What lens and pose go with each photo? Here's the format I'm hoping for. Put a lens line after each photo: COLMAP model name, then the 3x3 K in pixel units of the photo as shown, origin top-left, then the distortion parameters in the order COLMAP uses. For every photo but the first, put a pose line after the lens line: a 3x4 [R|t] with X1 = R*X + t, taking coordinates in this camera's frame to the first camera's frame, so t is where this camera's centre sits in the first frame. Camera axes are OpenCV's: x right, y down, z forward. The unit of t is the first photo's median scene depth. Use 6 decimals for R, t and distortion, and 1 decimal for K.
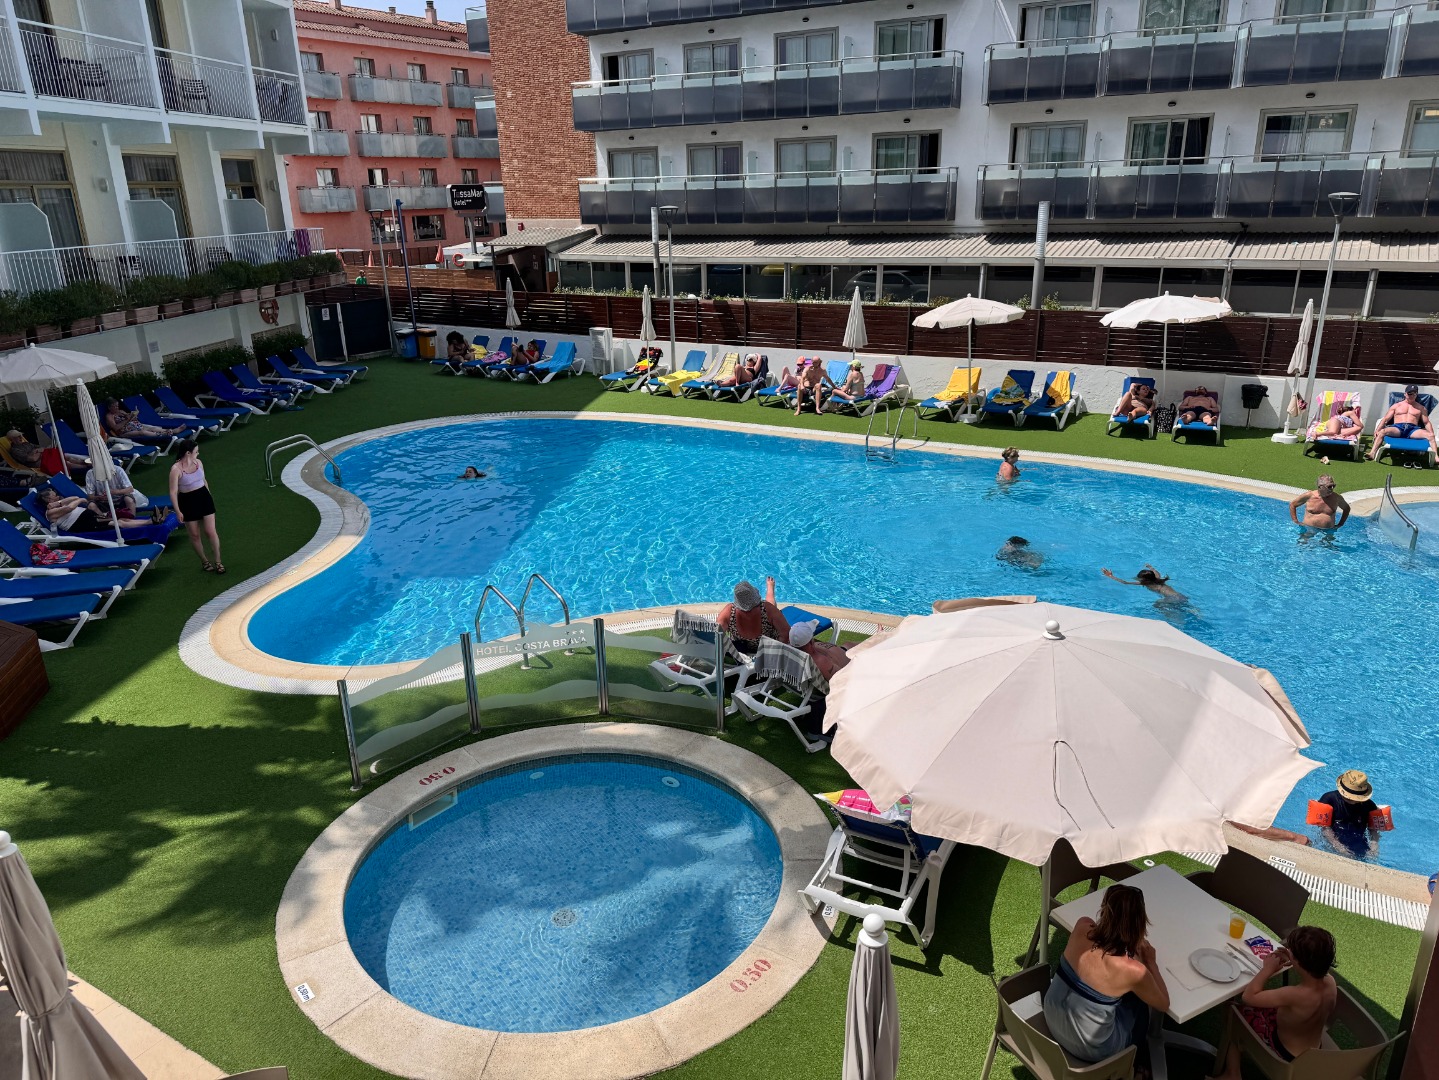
lens RADIAL K [[1012.8, 0, 715.0], [0, 1012.8, 561.6], [0, 0, 1]] dist [0.072172, -0.086362]
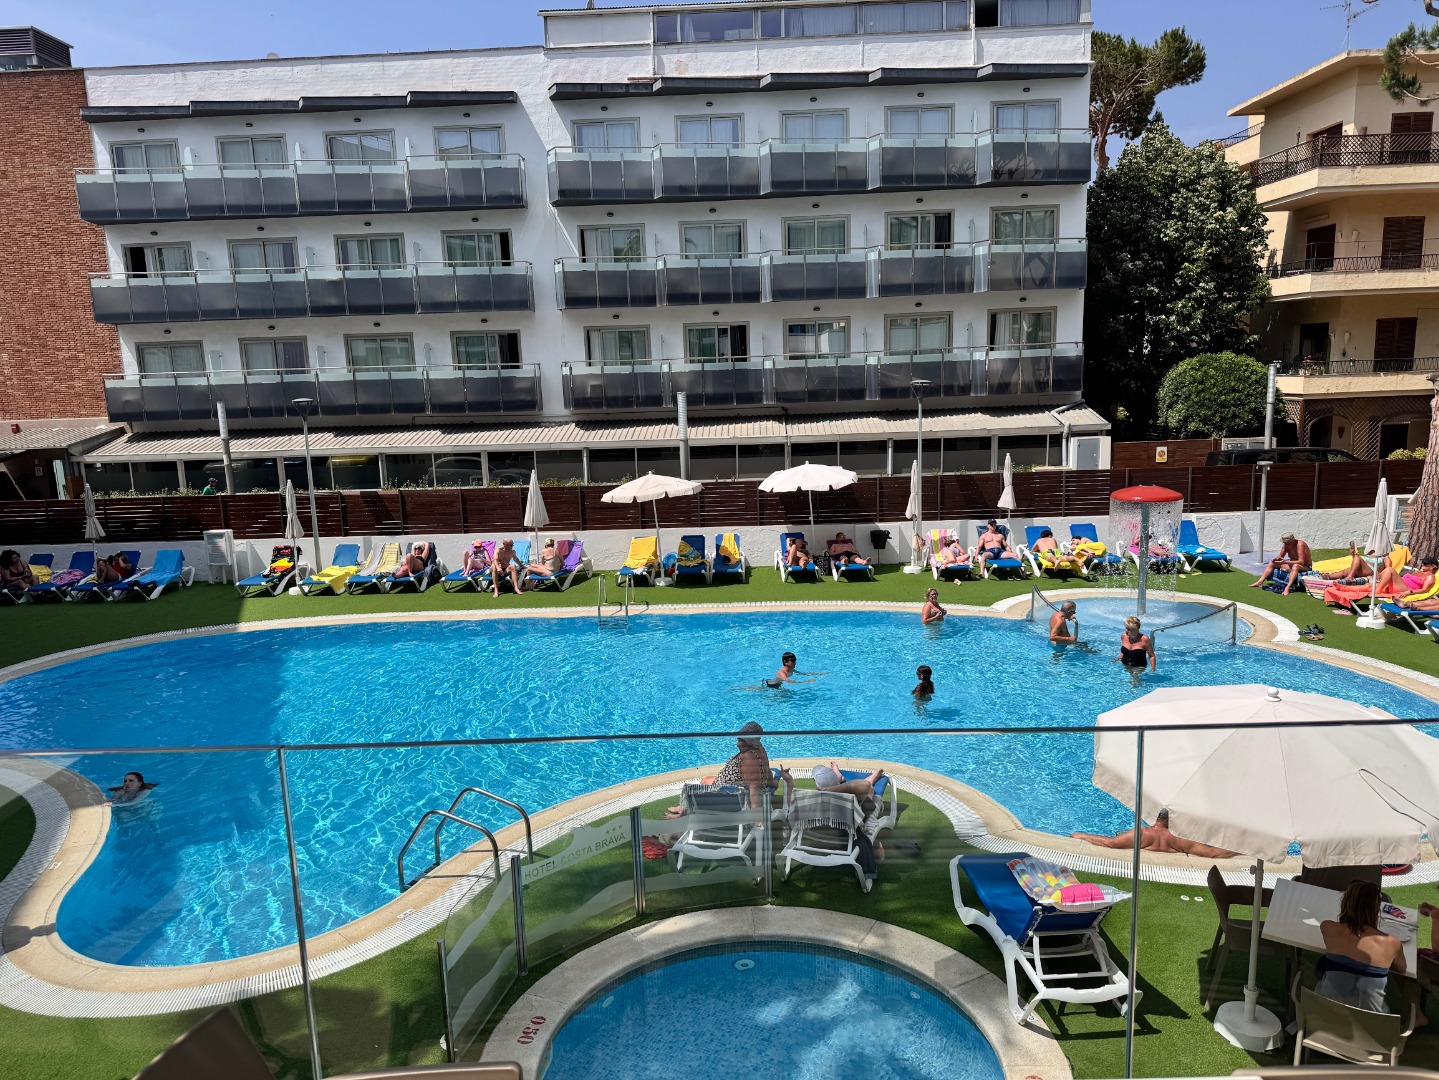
lens RADIAL K [[1012.8, 0, 719.8], [0, 1012.8, 546.1], [0, 0, 1]] dist [0.072172, -0.086362]
pose [[0.872484, -0.088347, 0.480589, -0.175513], [0.178519, 0.973165, -0.145194, -0.009963], [-0.454865, 0.212473, 0.864843, 0.037144]]
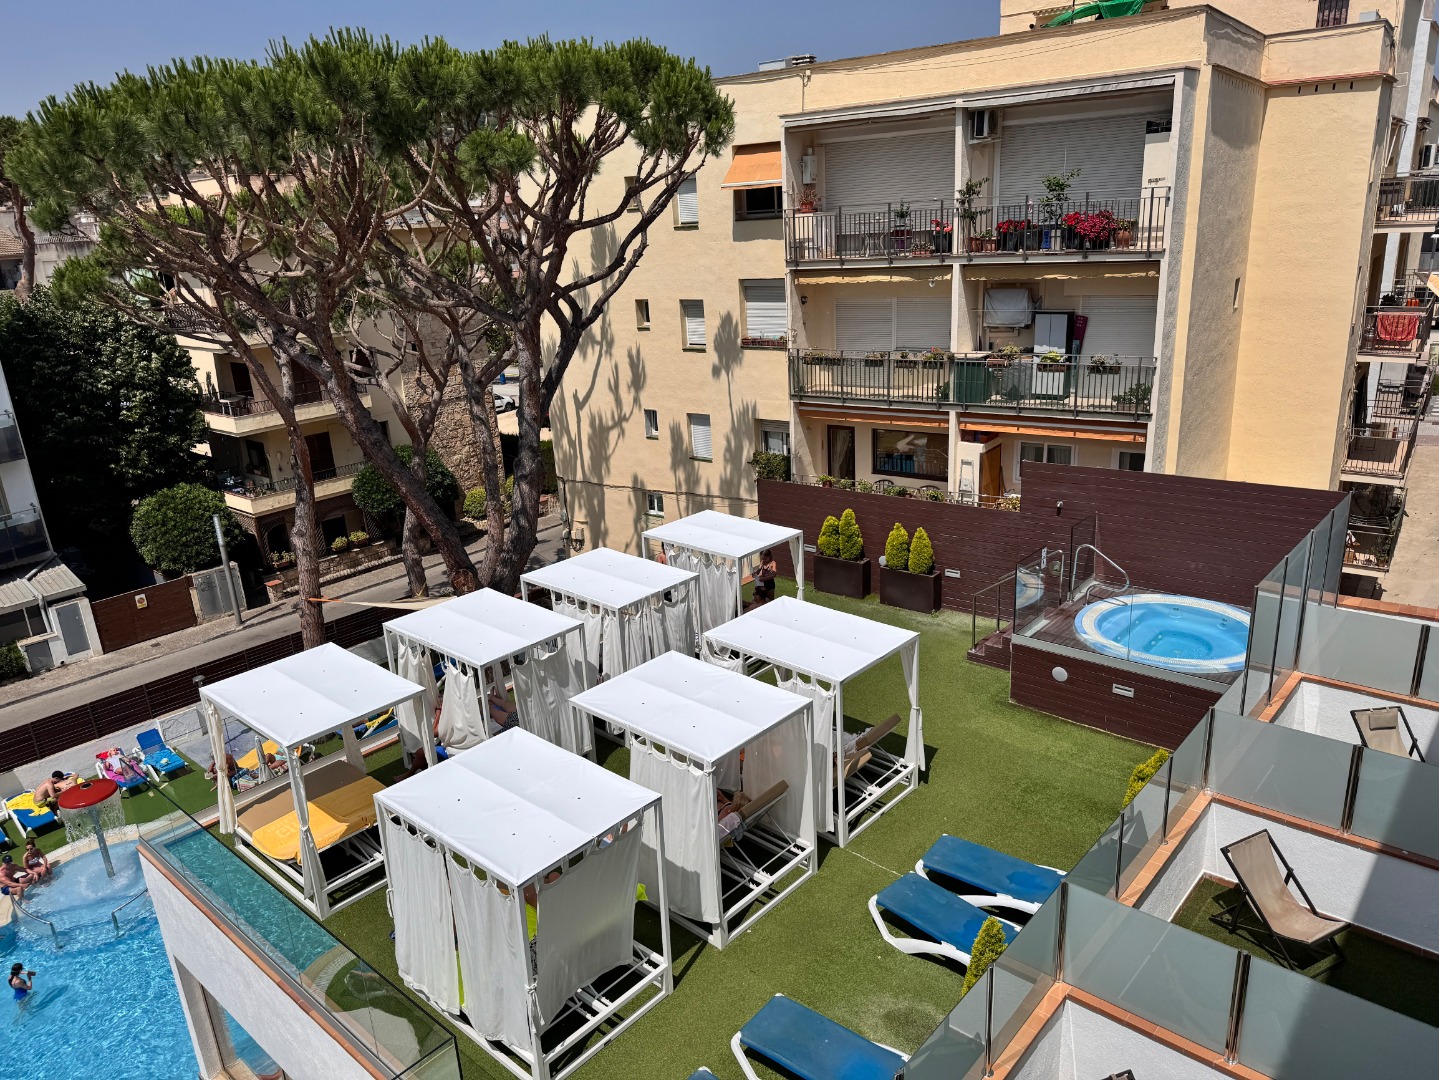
lens RADIAL K [[1012.8, 0, 725.4], [0, 1012.8, 548.3], [0, 0, 1]] dist [0.072172, -0.086362]
pose [[0.194920, -0.292055, 0.936328, -0.249389], [0.386903, 0.900122, 0.200218, -0.257993], [-0.901284, 0.323241, 0.288448, -0.335283]]
